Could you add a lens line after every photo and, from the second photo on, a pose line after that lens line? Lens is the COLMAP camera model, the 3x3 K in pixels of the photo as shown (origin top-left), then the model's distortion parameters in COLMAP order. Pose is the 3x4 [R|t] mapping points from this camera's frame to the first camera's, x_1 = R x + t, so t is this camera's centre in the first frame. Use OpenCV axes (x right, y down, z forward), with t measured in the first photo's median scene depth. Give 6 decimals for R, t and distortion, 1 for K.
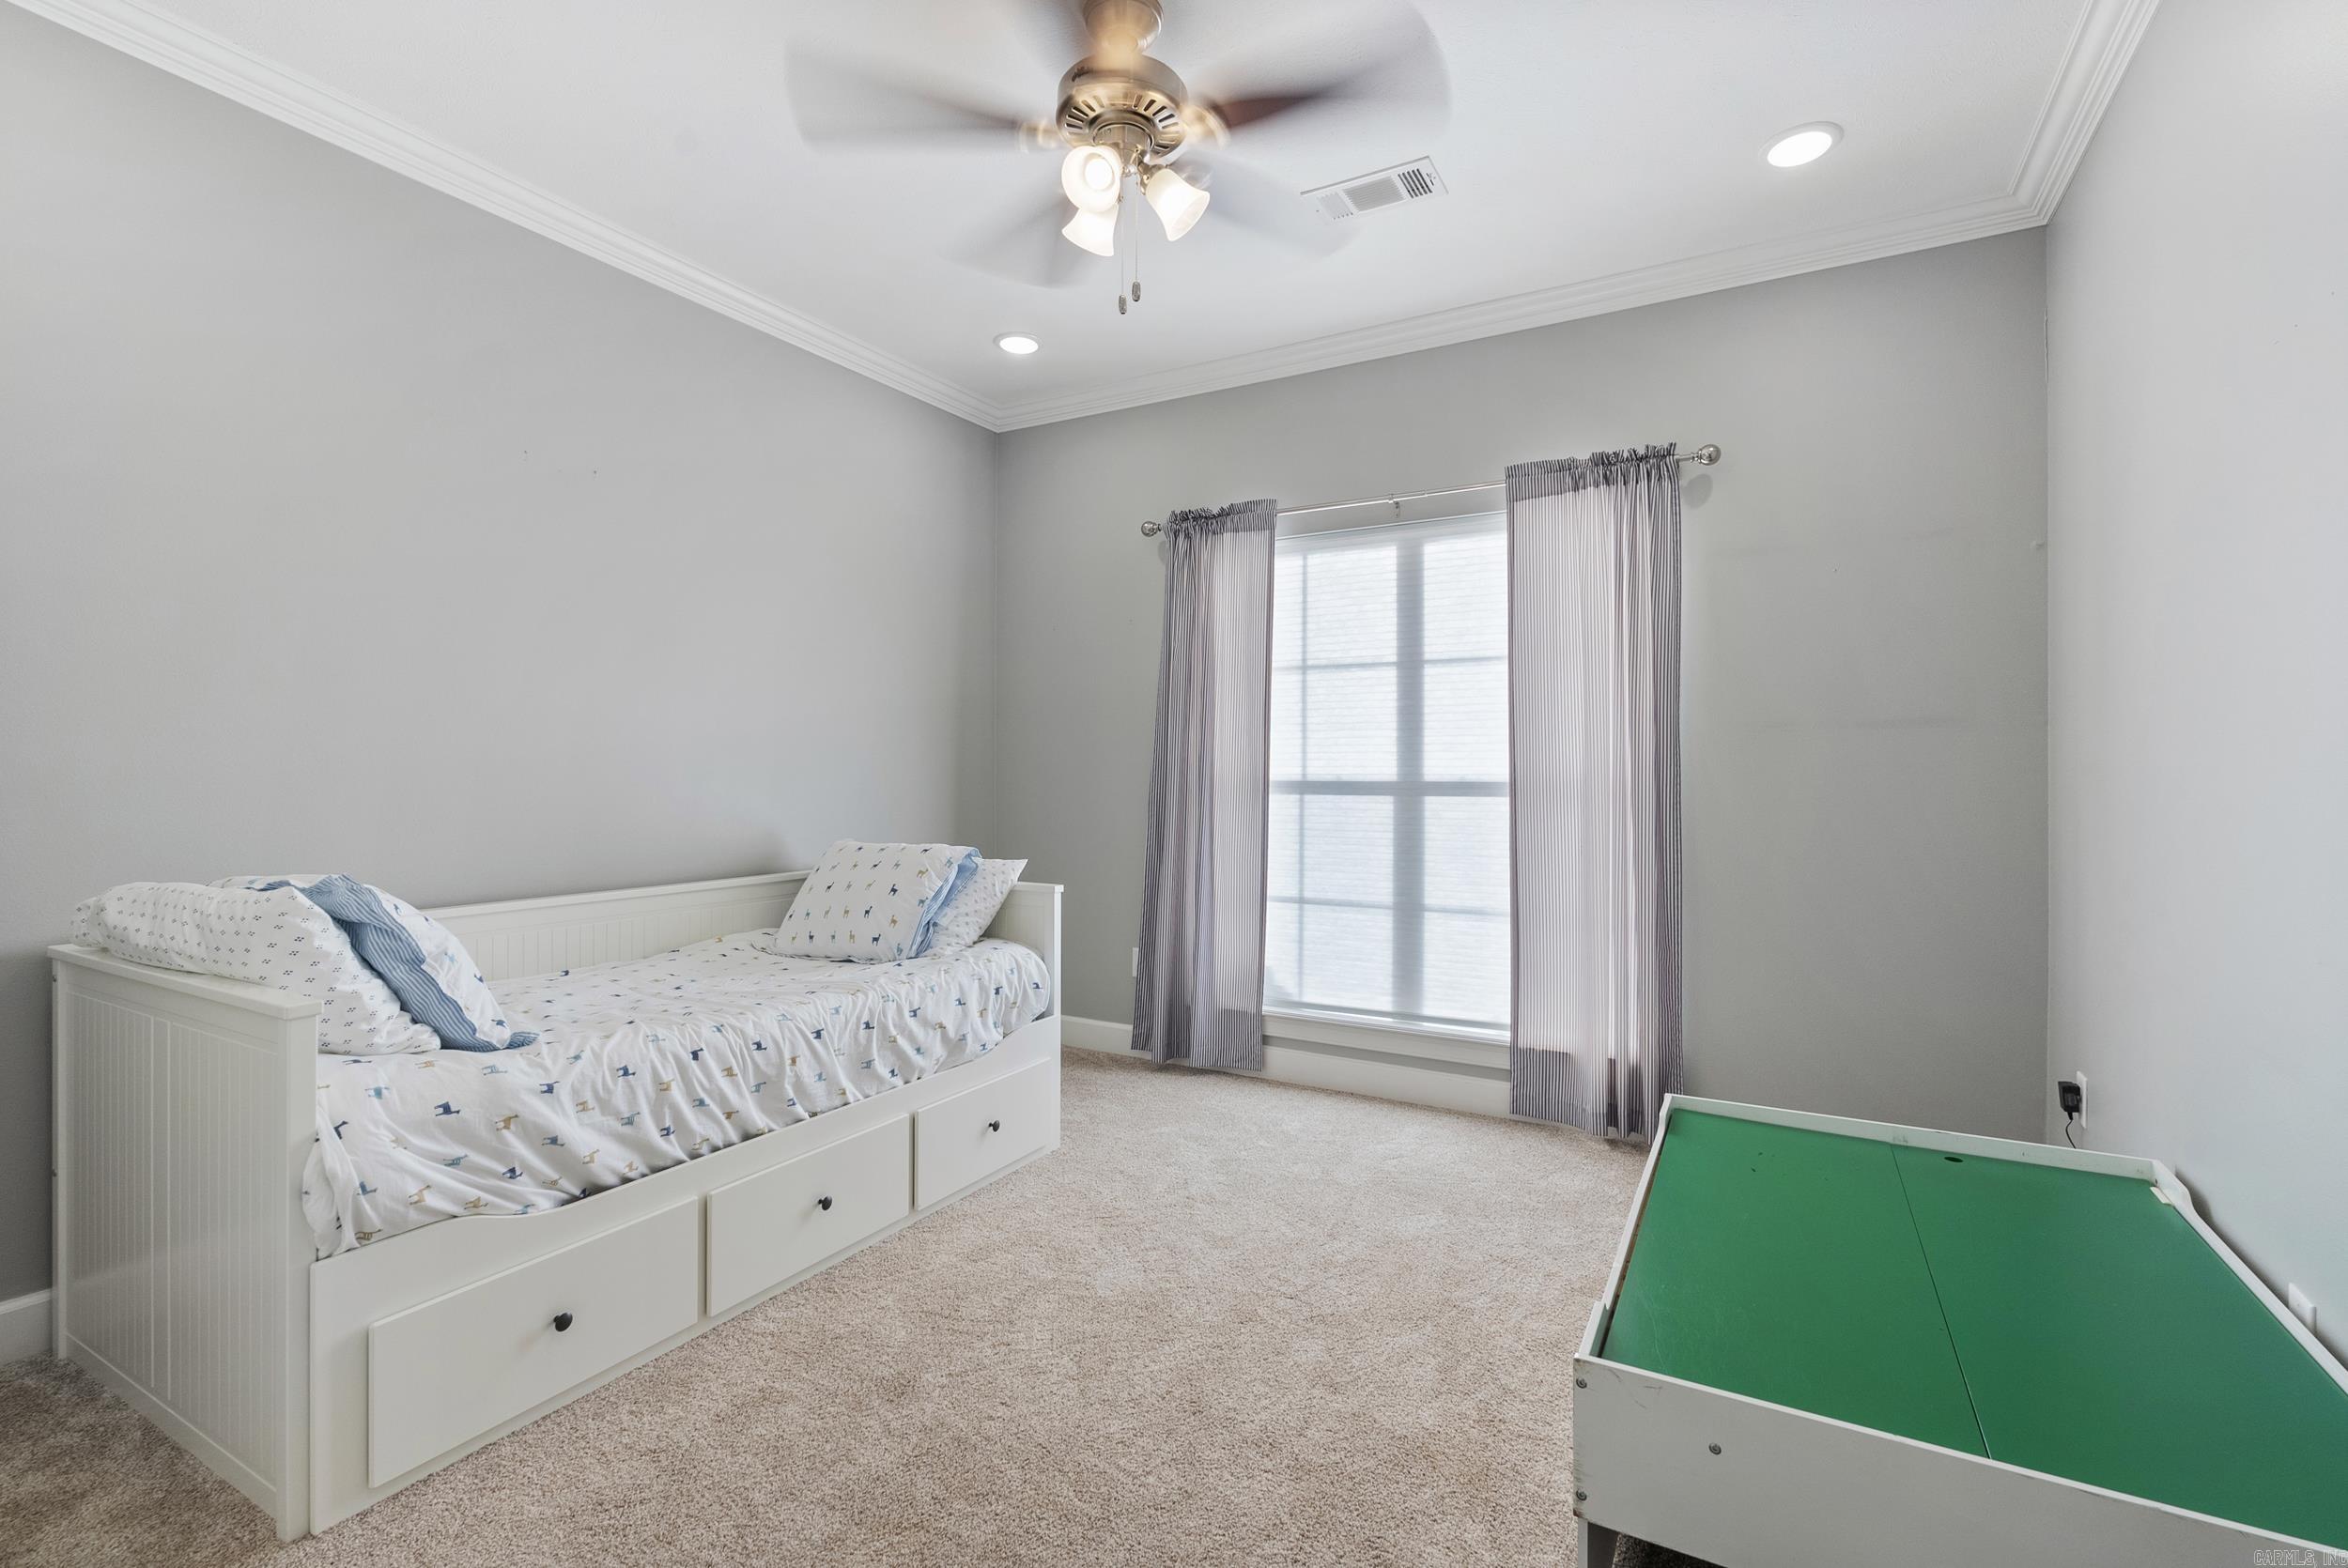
lens RADIAL K [[1040.2, 0, 1179.4], [0, 1040.2, 773.3], [0, 0, 1]] dist [-0.008211, 0.001945]
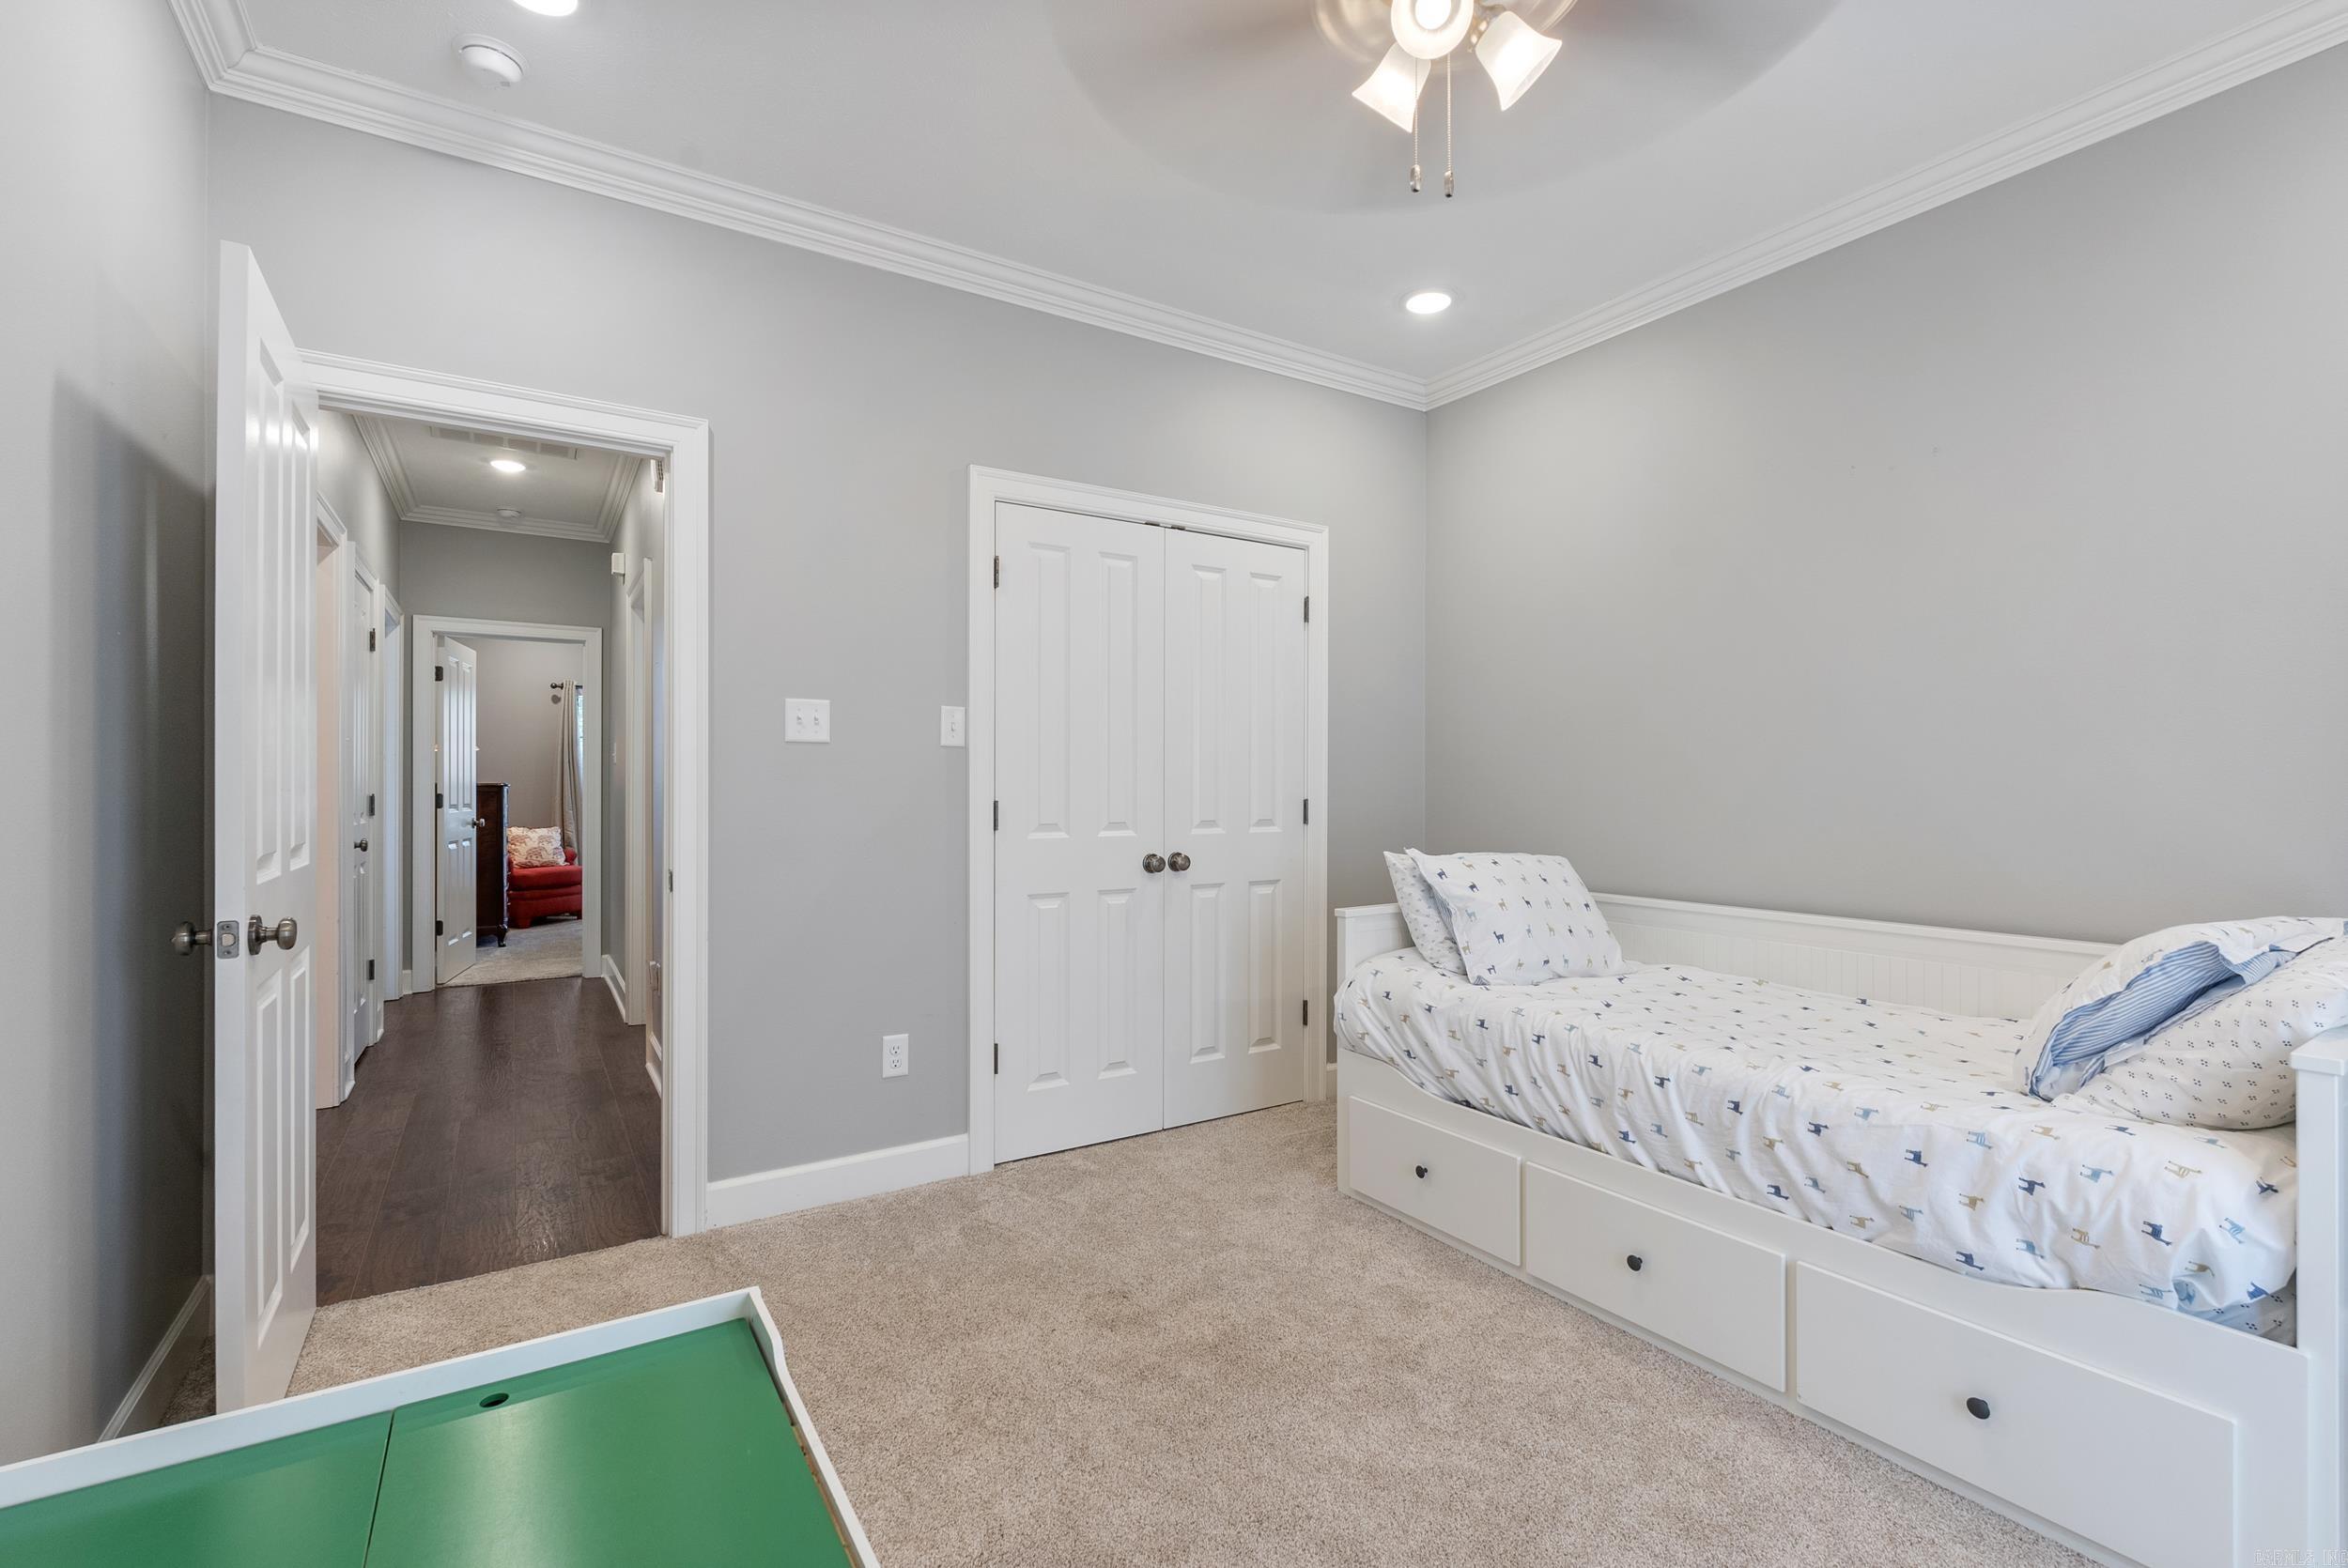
lens RADIAL K [[1040.2, 0, 1155.6], [0, 1040.2, 772.3], [0, 0, 1]] dist [-0.008211, 0.001945]
pose [[-0.475609, -0.012046, -0.879574, 0.715857], [-0.001120, 0.999914, -0.013088, -0.005275], [0.879656, -0.005239, -0.475582, 1.140989]]
